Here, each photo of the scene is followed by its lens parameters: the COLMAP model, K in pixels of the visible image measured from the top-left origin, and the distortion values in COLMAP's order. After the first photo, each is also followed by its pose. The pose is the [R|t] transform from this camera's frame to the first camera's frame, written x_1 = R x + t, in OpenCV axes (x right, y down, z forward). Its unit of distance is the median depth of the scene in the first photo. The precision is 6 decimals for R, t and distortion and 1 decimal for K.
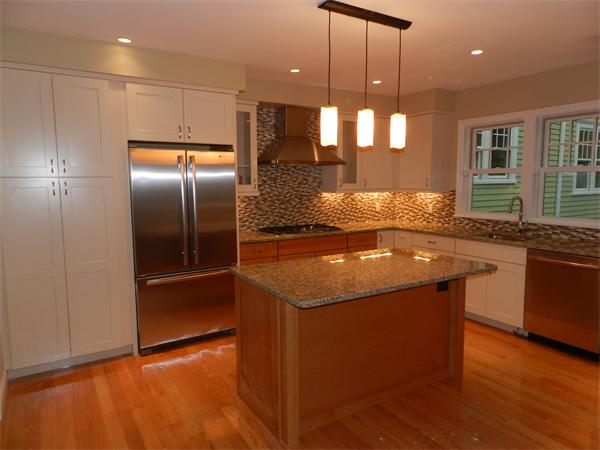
lens RADIAL K [[407.7, 0, 302.8], [0, 407.7, 224.3], [0, 0, 1]] dist [0.022609, 0.000852]
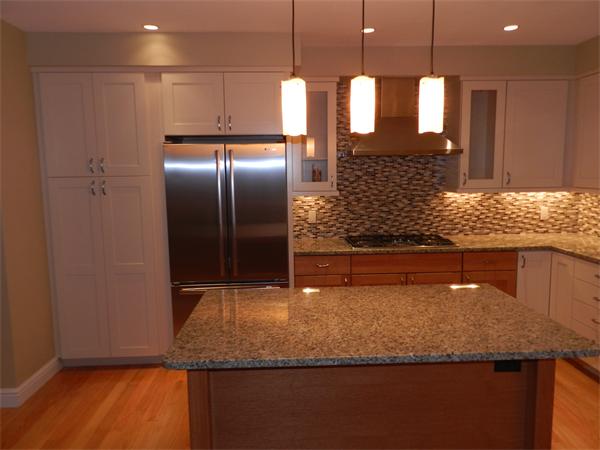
lens RADIAL K [[452.2, 0, 303.3], [0, 452.2, 222.9], [0, 0, 1]] dist [0.007356, -0.001582]
pose [[0.871442, 0.050622, -0.487879, 0.236497], [-0.044269, 0.998718, 0.024555, -0.031690], [0.488497, 0.000199, 0.872566, 0.175477]]
